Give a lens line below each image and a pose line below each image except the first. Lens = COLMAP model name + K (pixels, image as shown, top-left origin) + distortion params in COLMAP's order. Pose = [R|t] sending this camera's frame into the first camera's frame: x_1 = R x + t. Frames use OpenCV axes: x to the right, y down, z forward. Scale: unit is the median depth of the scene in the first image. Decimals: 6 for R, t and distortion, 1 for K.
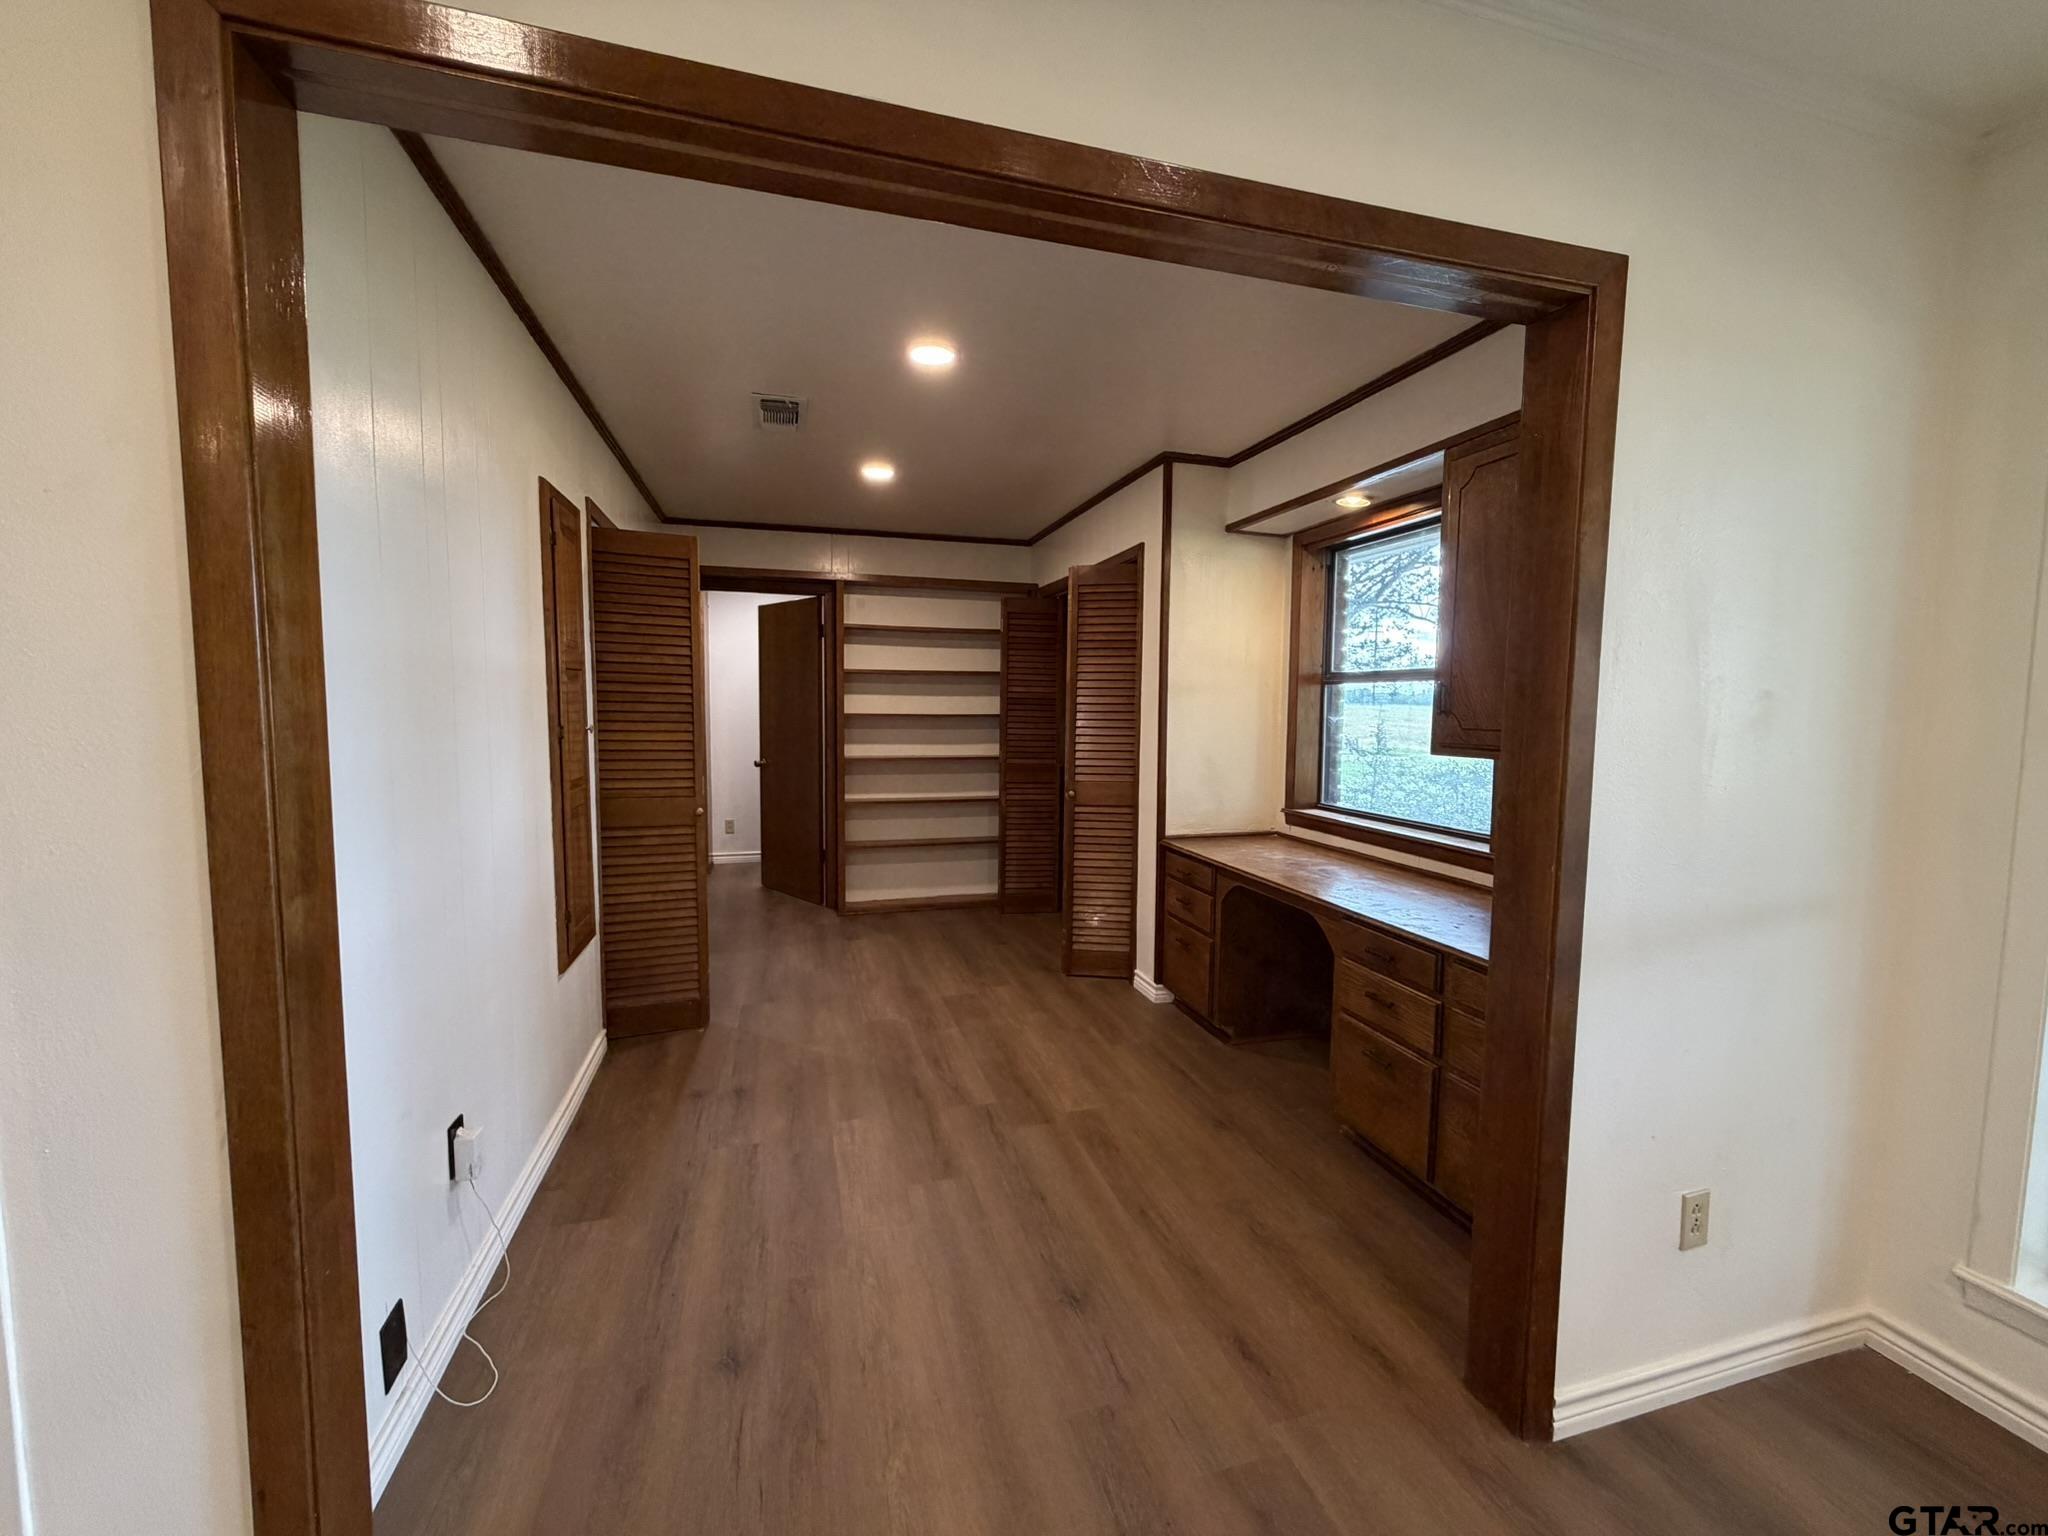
lens RADIAL K [[816.0, 0, 1022.0], [0, 816.0, 772.0], [0, 0, 1]] dist [-0.003922, 0.000924]
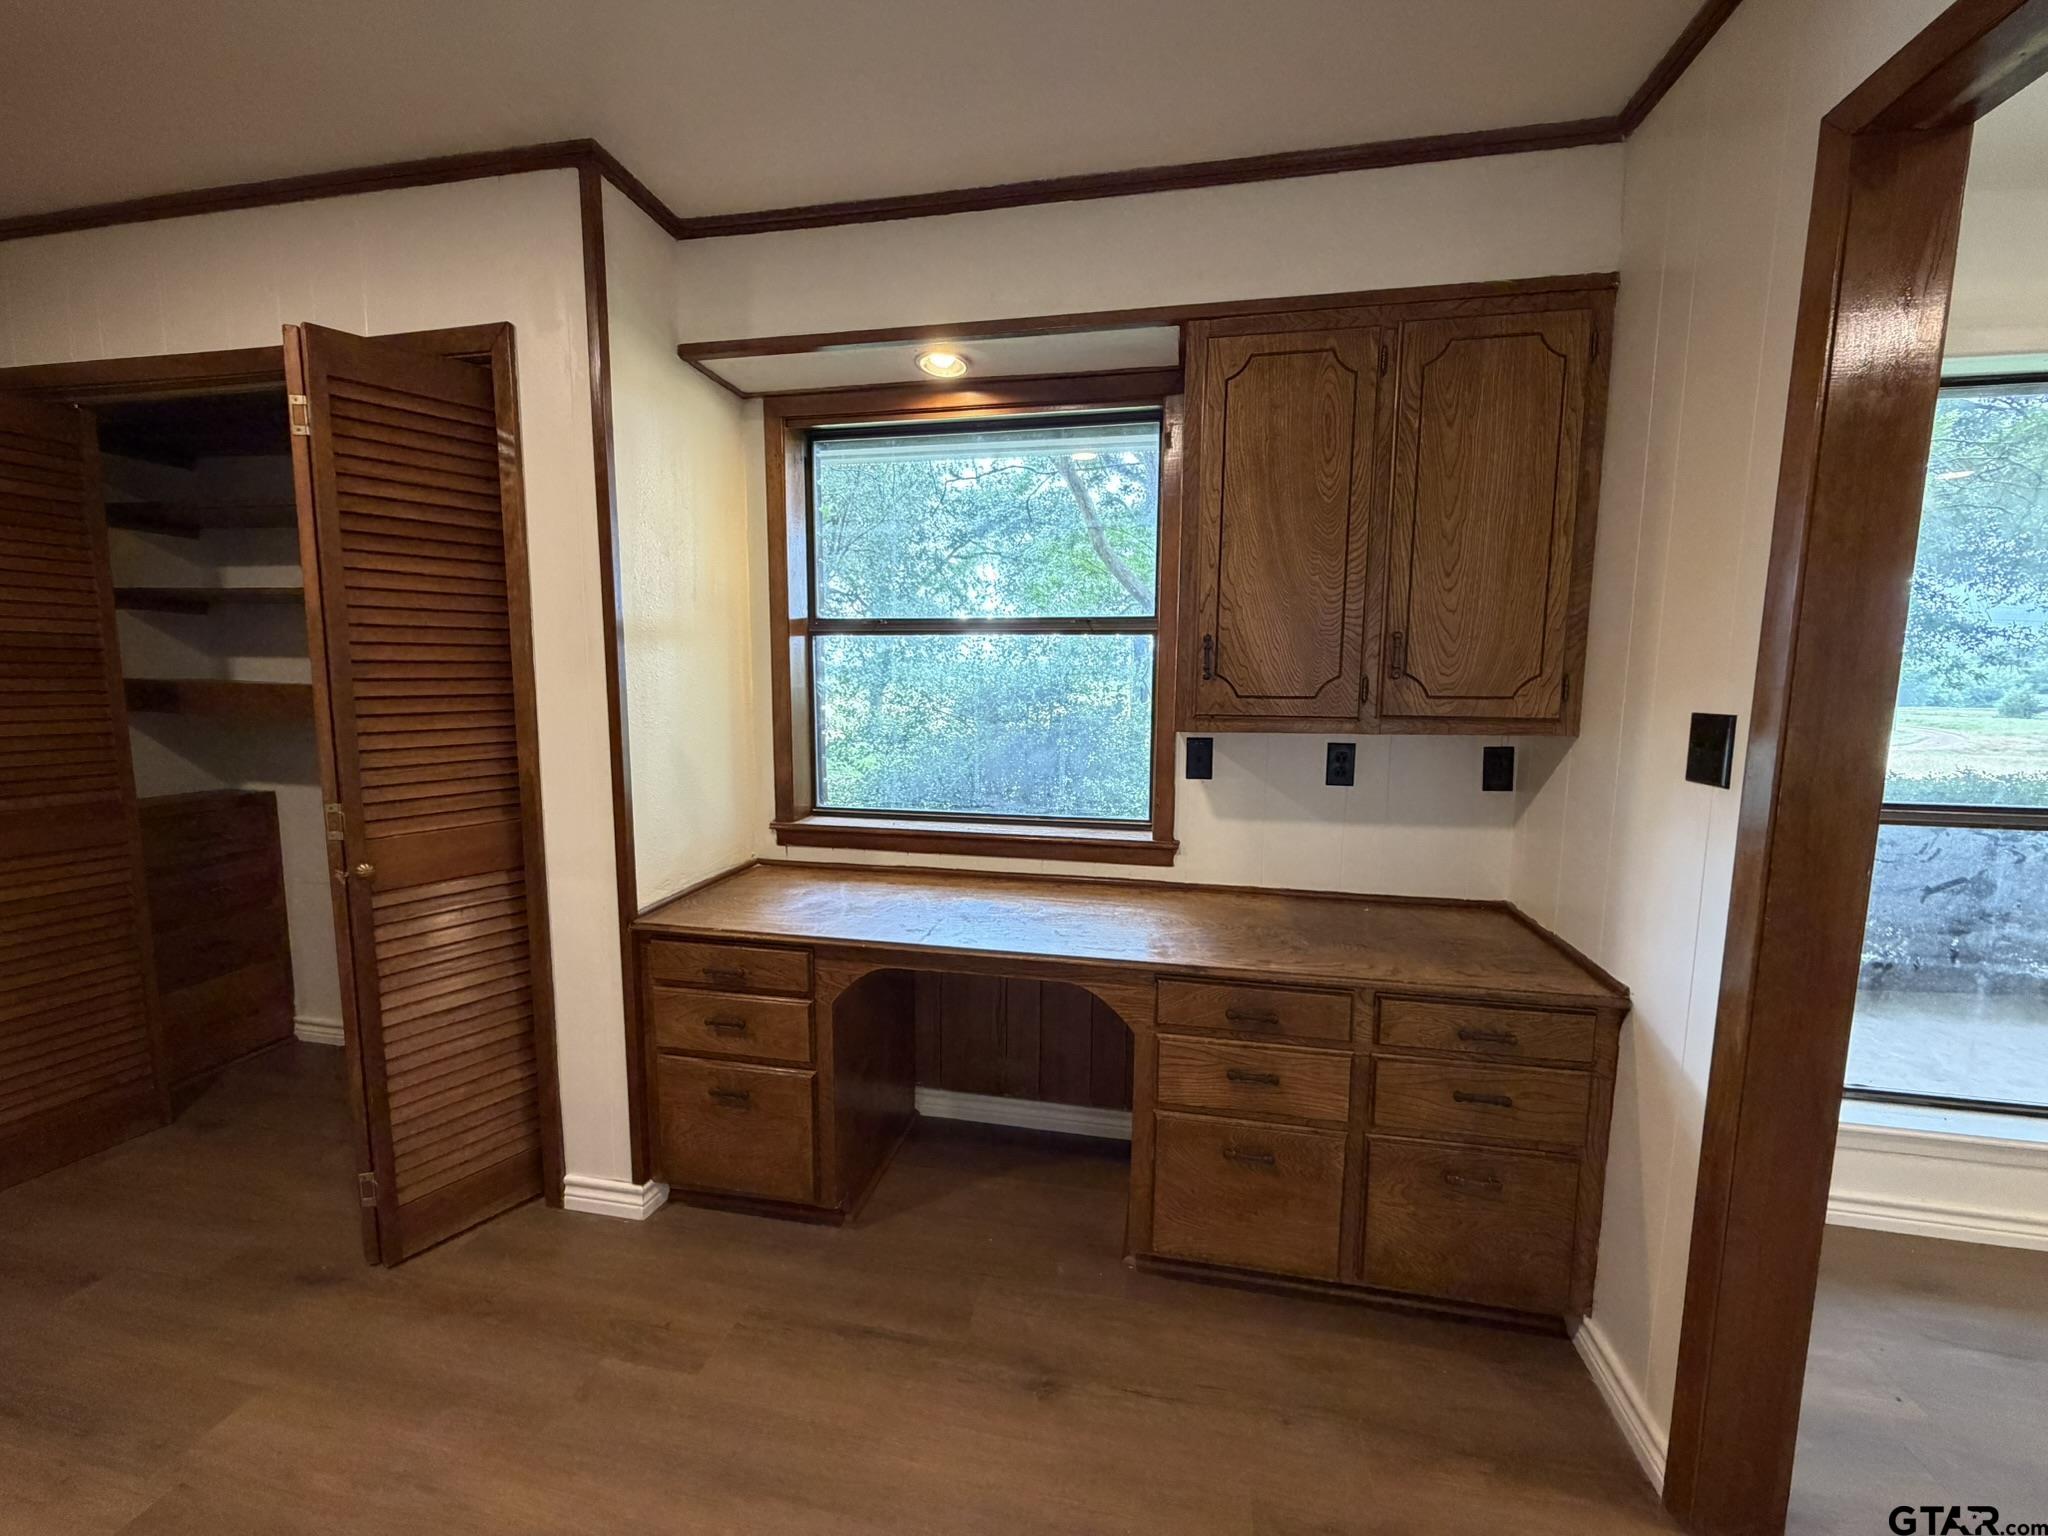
lens RADIAL K [[816.0, 0, 1031.9], [0, 816.0, 767.8], [0, 0, 1]] dist [-0.003922, 0.000924]
pose [[0.464725, -0.109554, 0.878652, -0.179138], [0.070400, 0.993747, 0.086670, -0.048207], [-0.882652, 0.021579, 0.469532, 0.580020]]
